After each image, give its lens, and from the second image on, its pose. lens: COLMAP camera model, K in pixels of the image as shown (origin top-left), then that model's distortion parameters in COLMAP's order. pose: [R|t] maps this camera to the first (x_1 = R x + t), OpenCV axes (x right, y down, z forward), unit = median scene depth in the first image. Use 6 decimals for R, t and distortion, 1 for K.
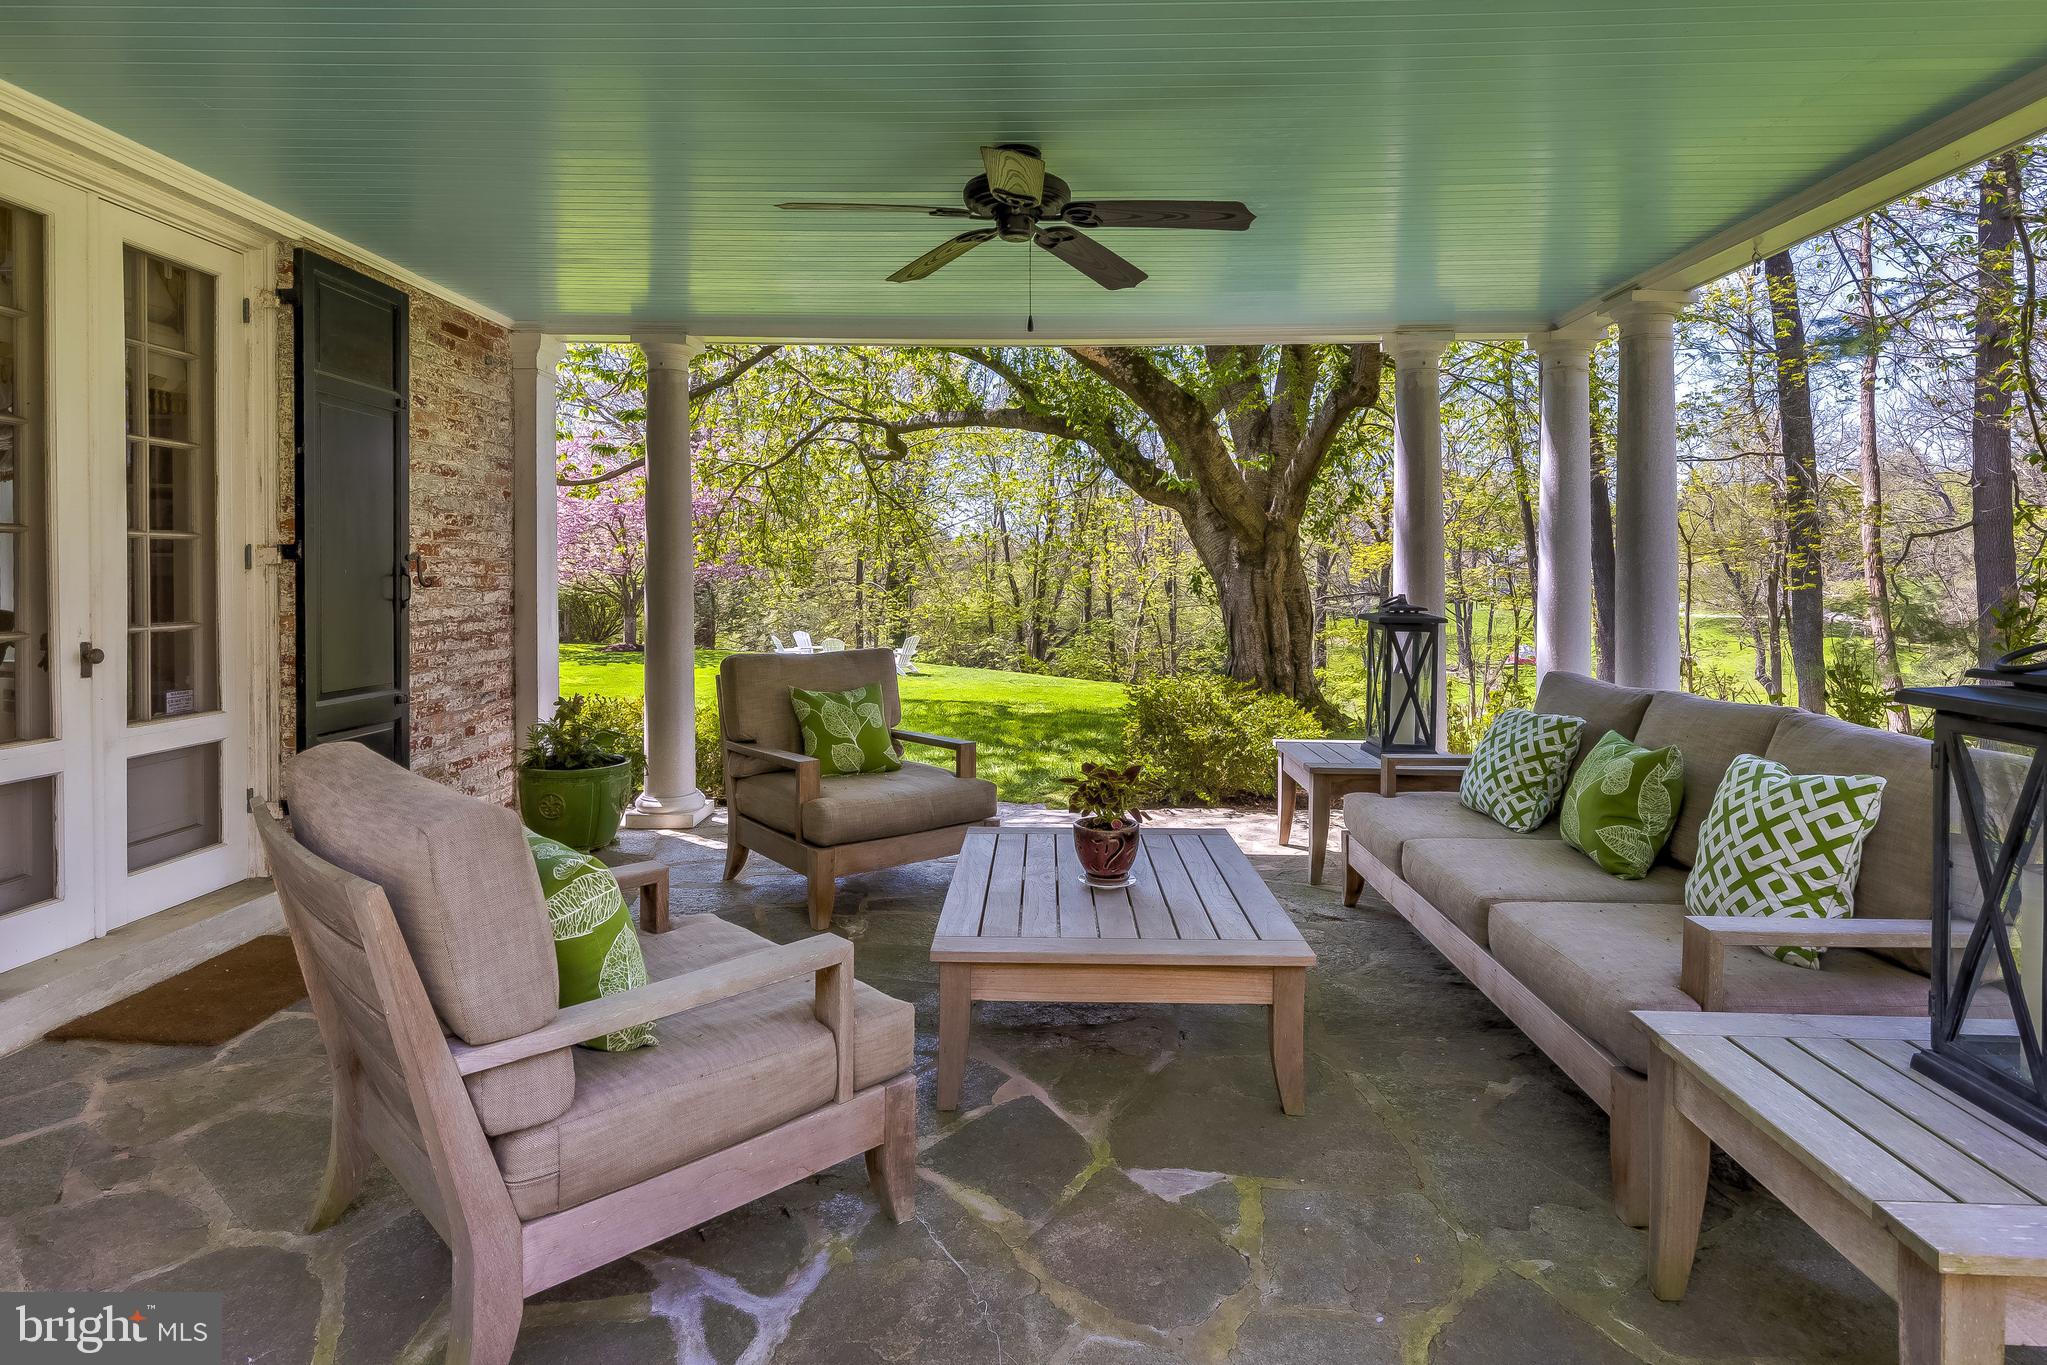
lens RADIAL K [[1038.8, 0, 1027.2], [0, 1038.8, 679.9], [0, 0, 1]] dist [-0.002111, -0.002580]
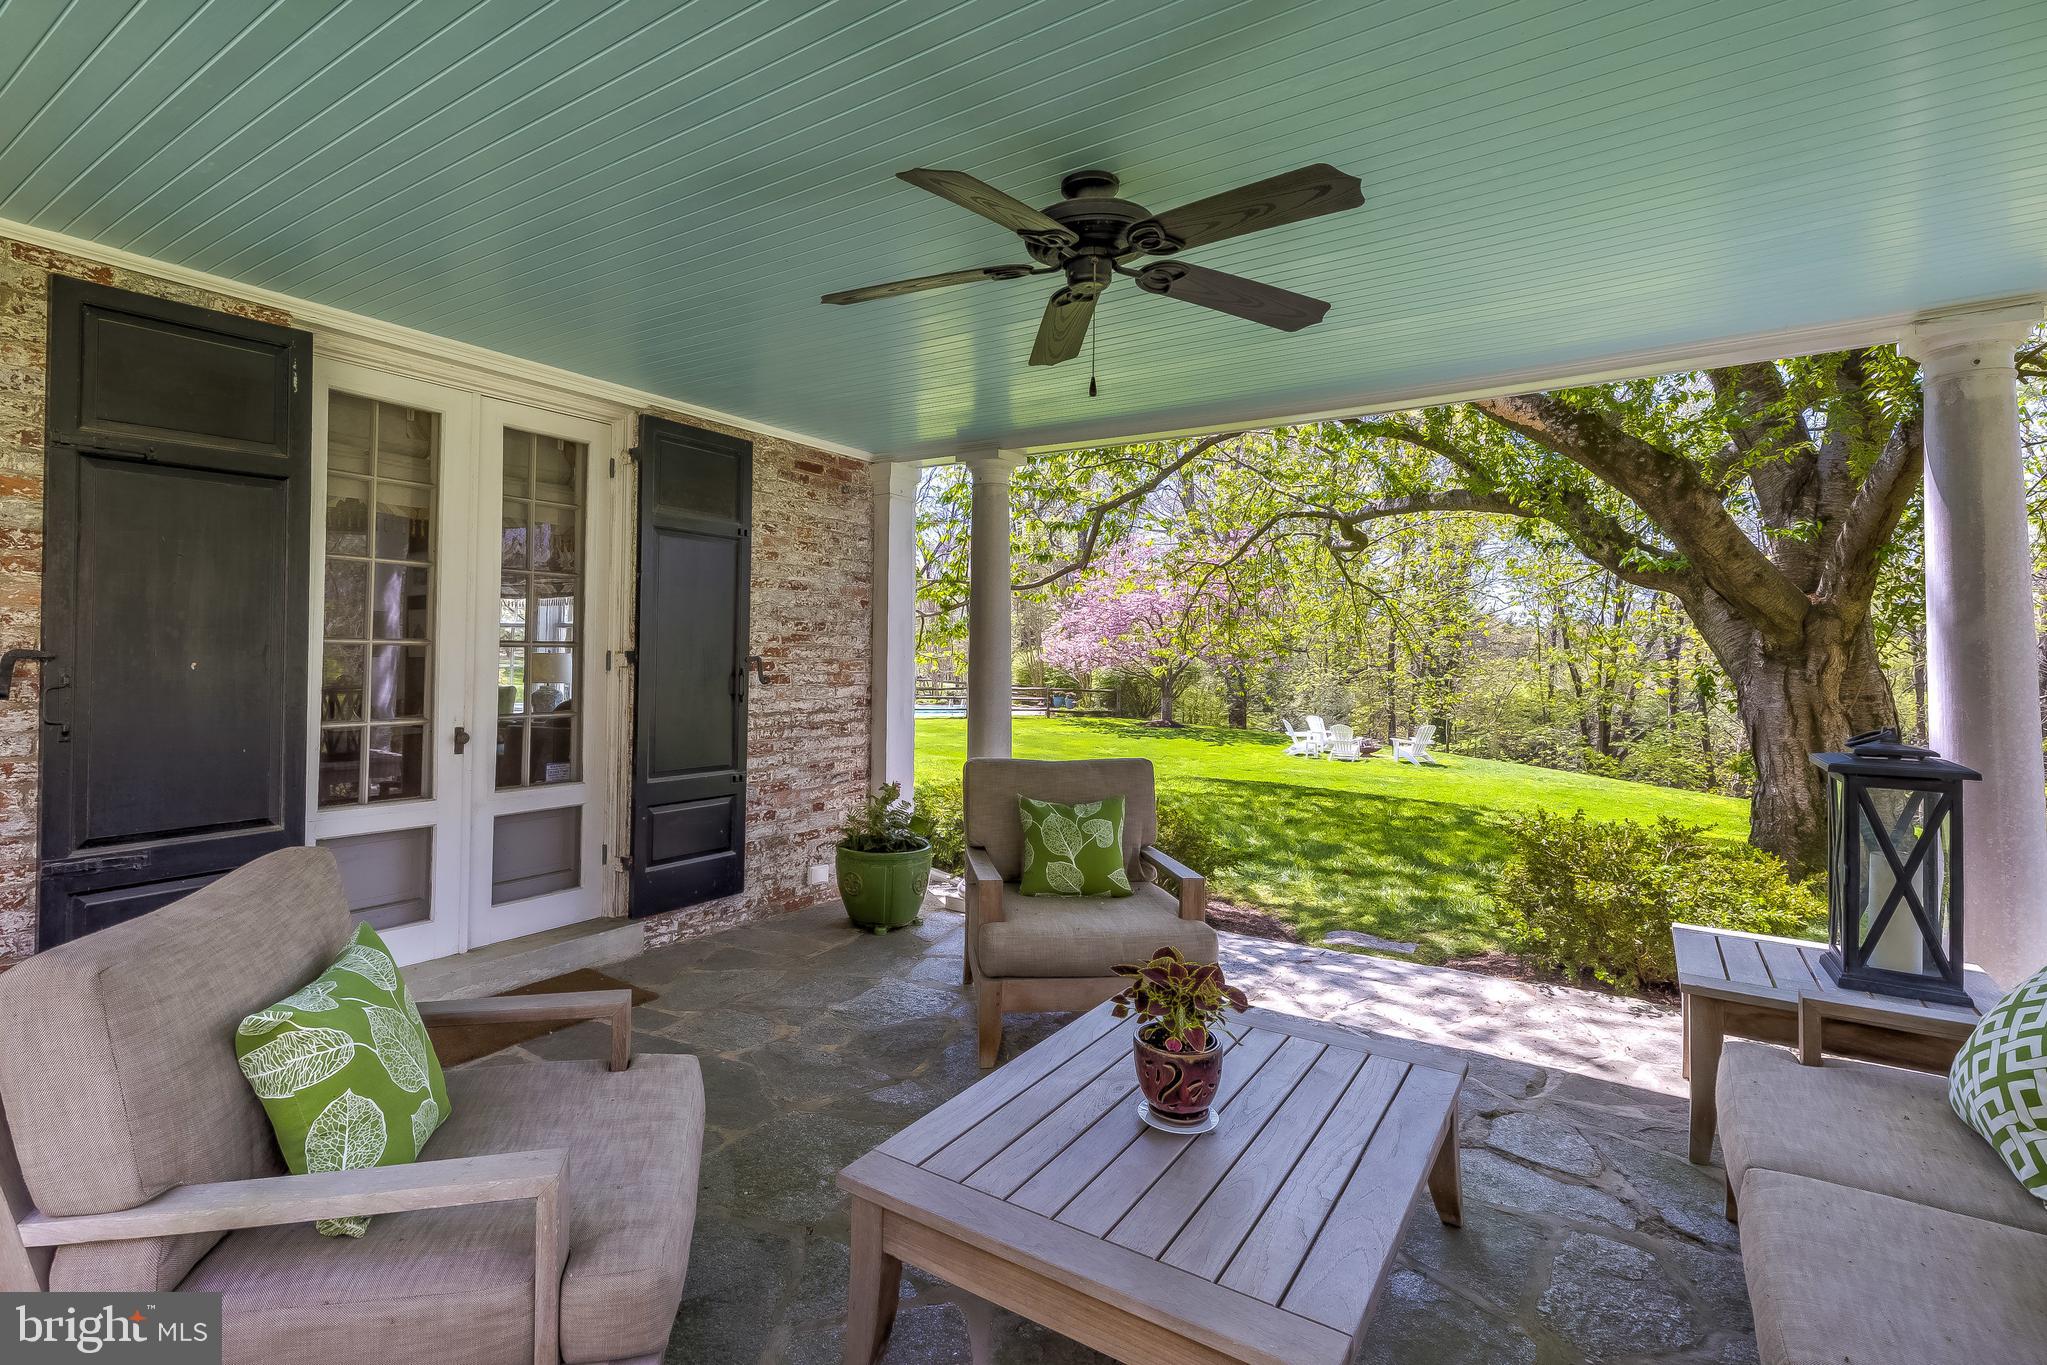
lens RADIAL K [[939.7, 0, 1019.9], [0, 939.7, 684.2], [0, 0, 1]] dist [0.009029, -0.002476]
pose [[0.845159, 0.021461, -0.534083, 0.213330], [-0.060859, 0.996559, -0.056262, -0.042651], [0.531038, 0.080054, 0.843558, 0.229269]]
